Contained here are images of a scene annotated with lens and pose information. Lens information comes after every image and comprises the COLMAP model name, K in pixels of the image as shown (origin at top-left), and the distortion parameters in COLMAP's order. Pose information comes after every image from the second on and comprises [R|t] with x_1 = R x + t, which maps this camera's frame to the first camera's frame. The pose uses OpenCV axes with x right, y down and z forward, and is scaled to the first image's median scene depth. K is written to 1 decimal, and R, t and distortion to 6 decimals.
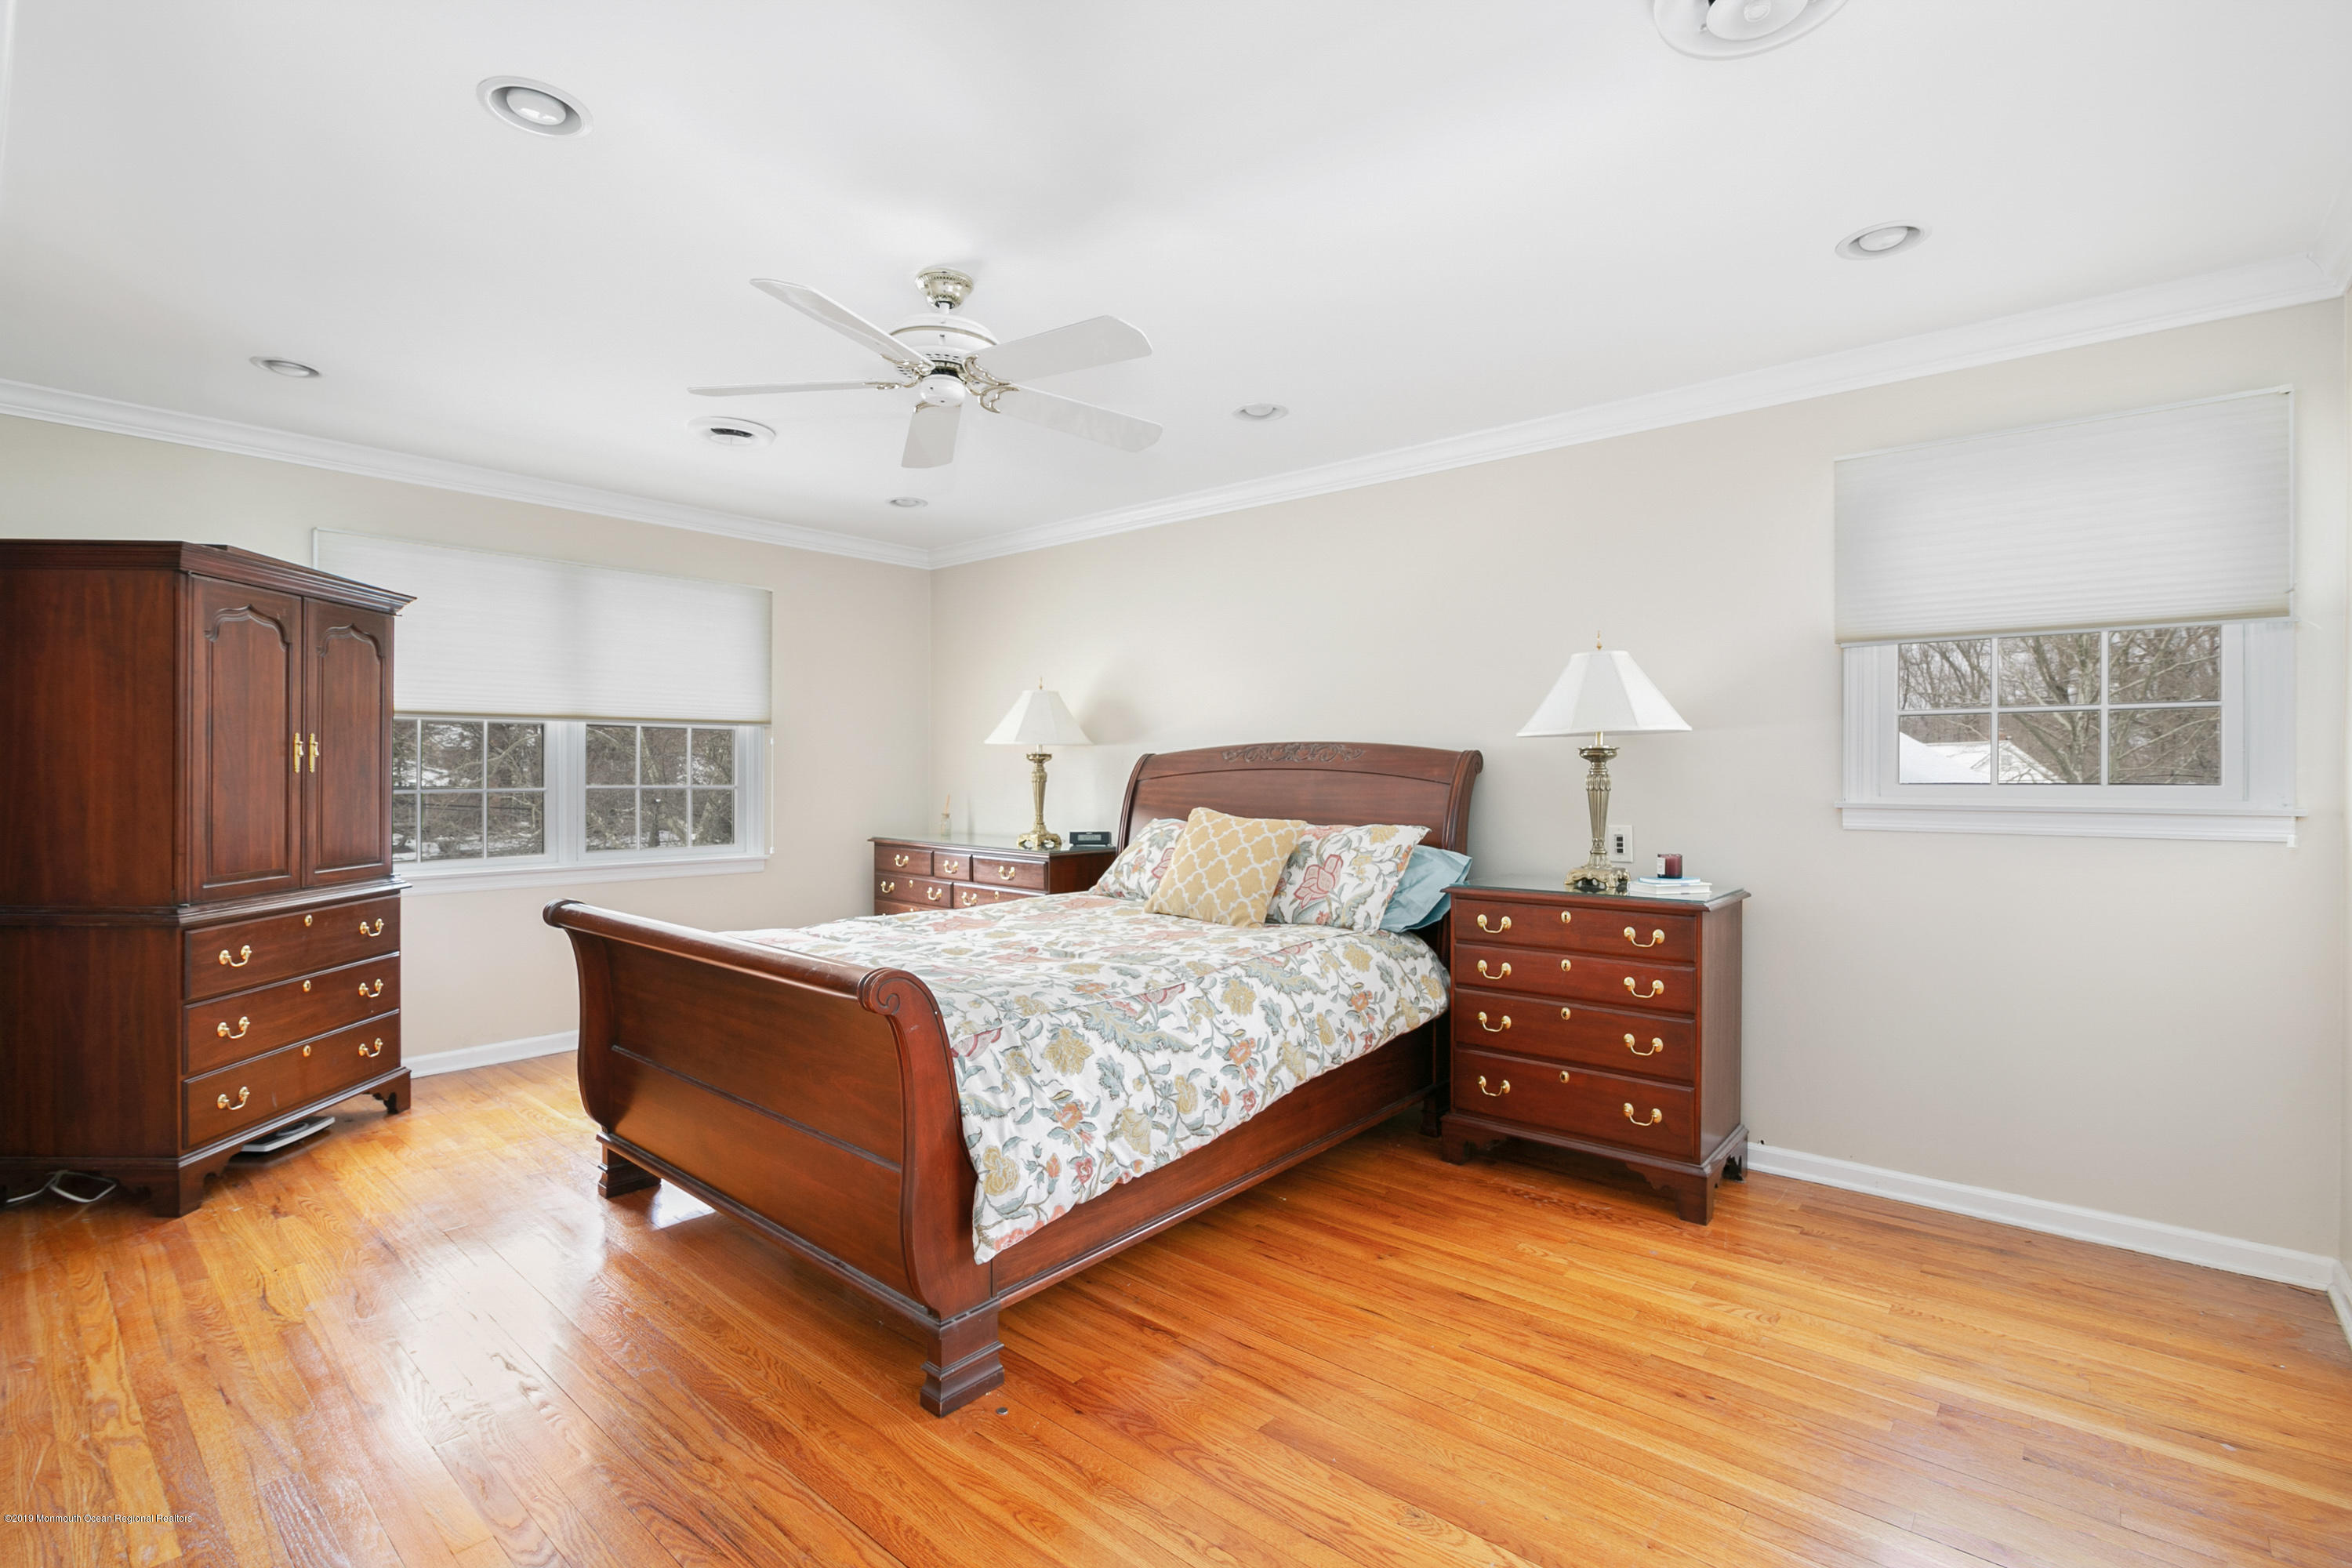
lens RADIAL K [[1087.6, 0, 1174.4], [0, 1087.6, 770.2], [0, 0, 1]] dist [-0.015177, -0.000052]
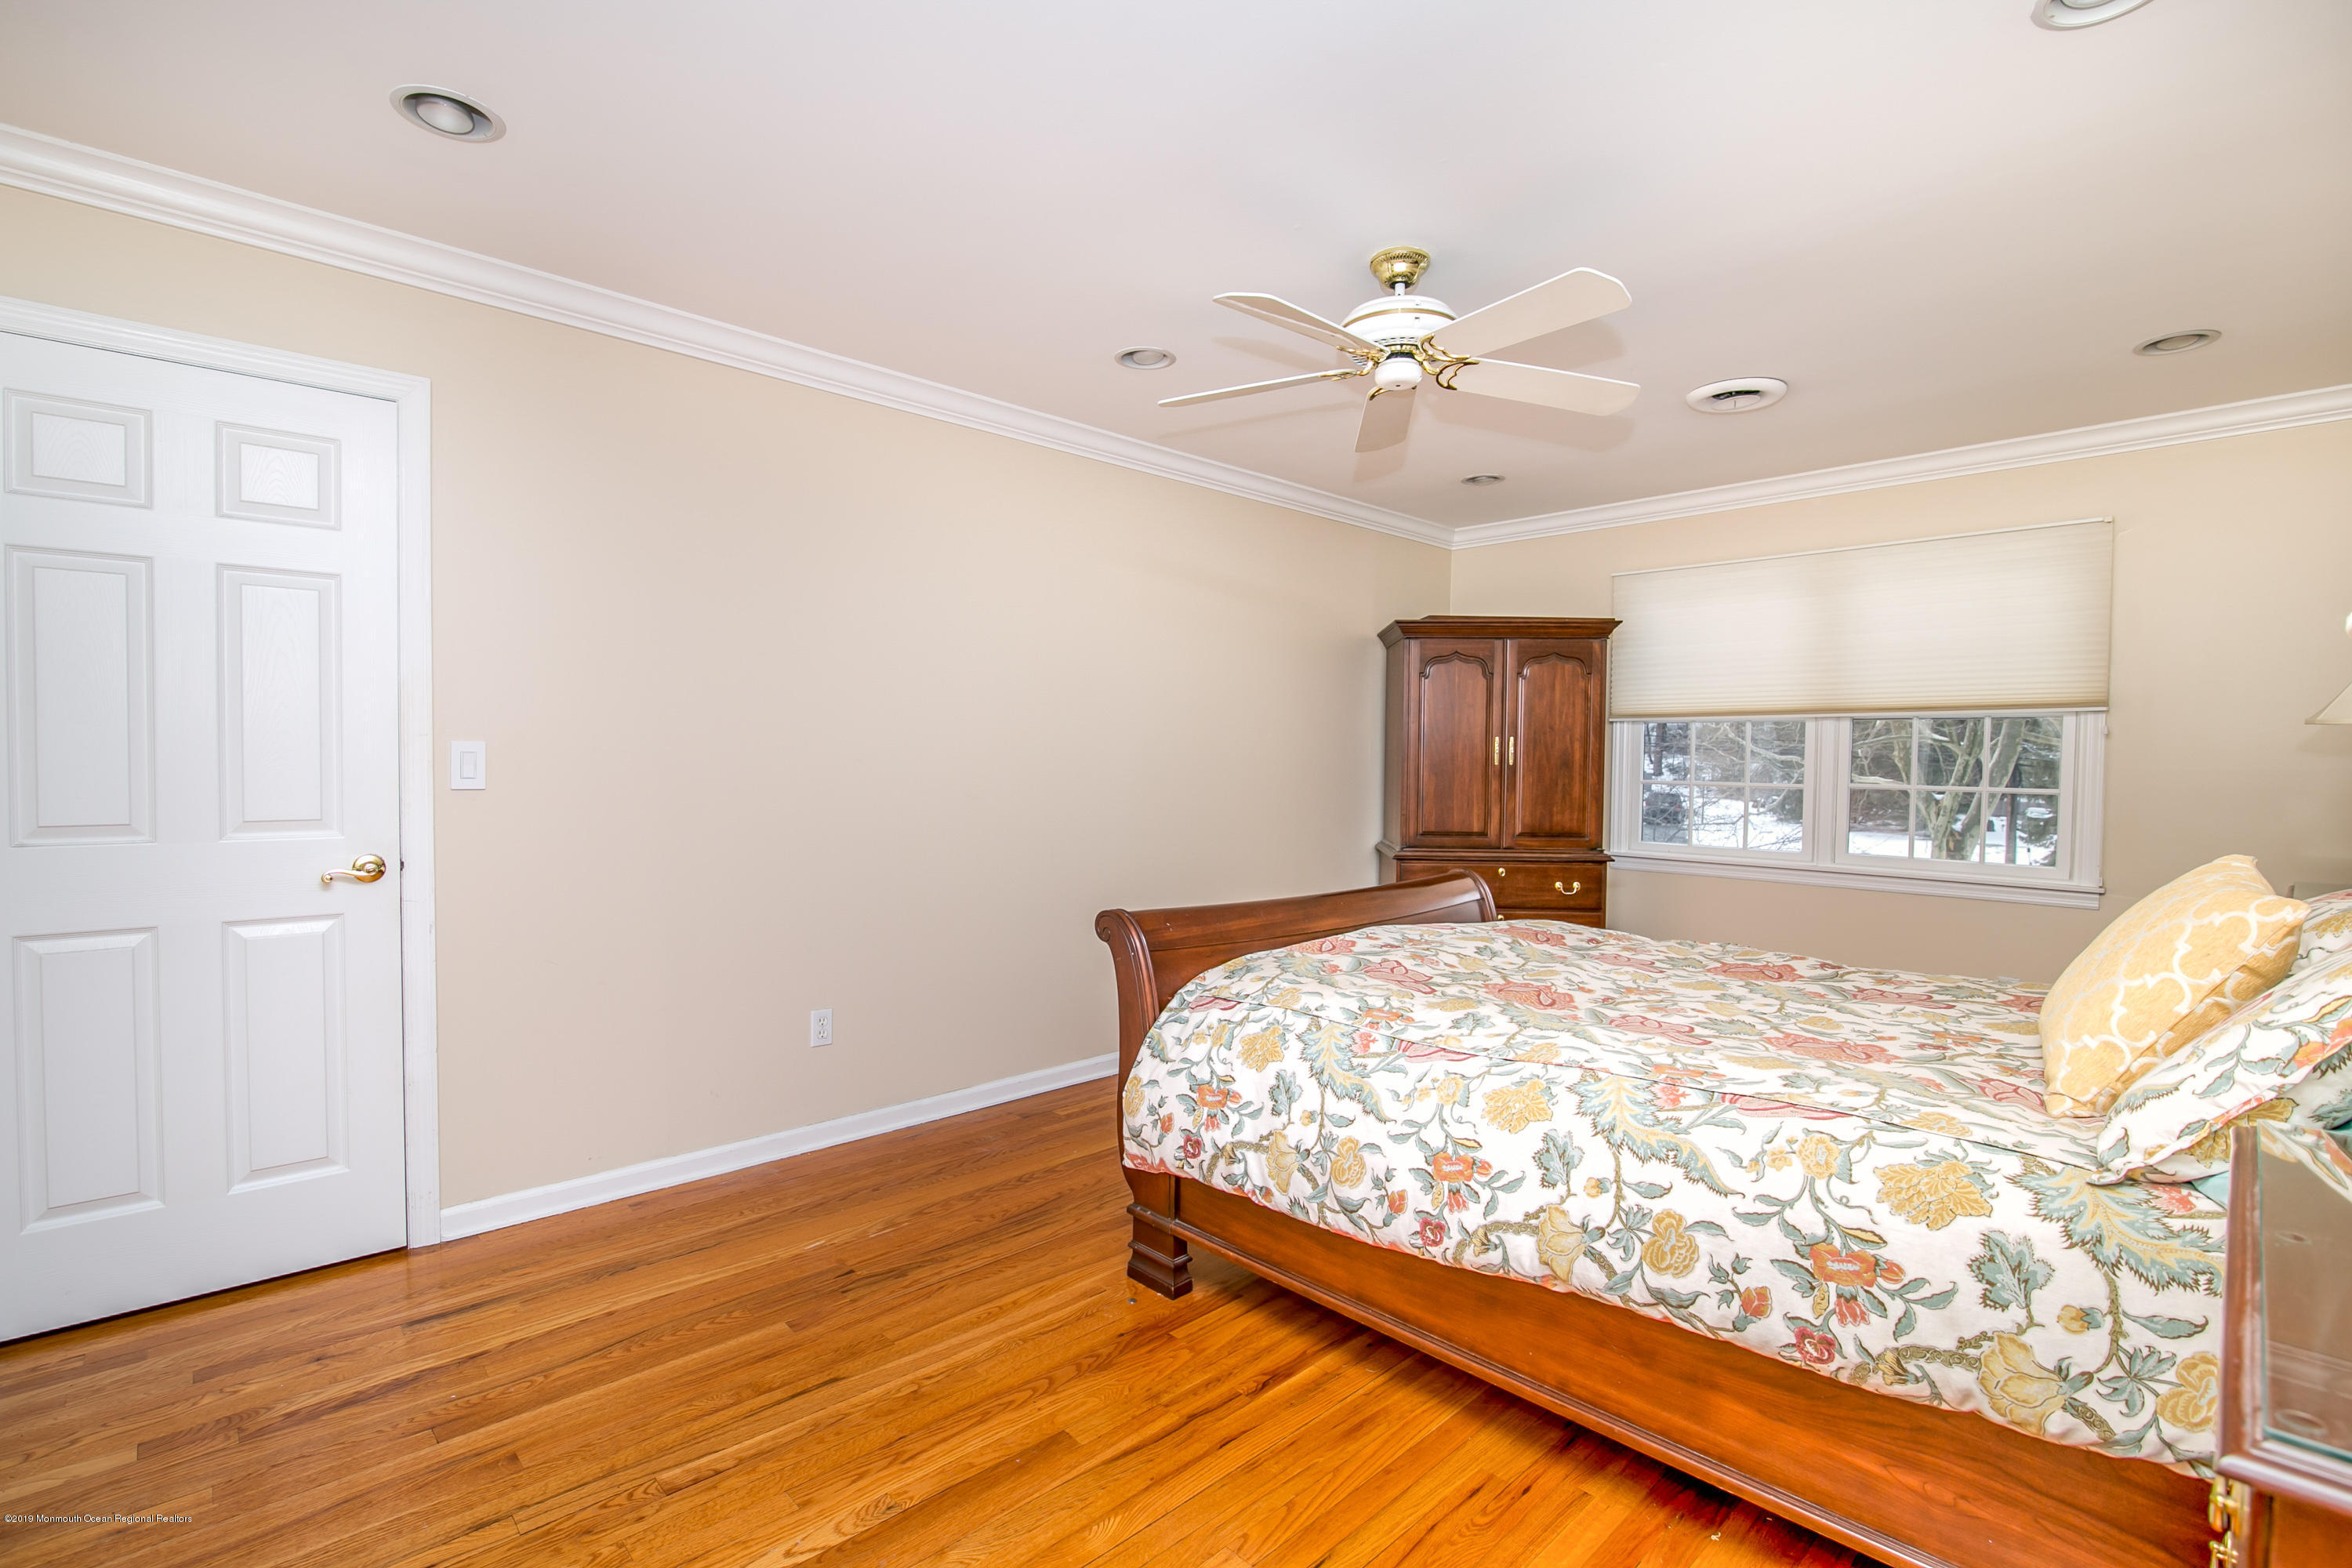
lens RADIAL K [[1076.0, 0, 1177.6], [0, 1076.0, 759.0], [0, 0, 1]] dist [-0.018379, -0.000167]
pose [[-0.106828, -0.001083, -0.994277, 0.824997], [-0.009662, 0.999953, -0.000051, -0.003038], [0.994231, 0.009601, -0.106834, 0.956584]]
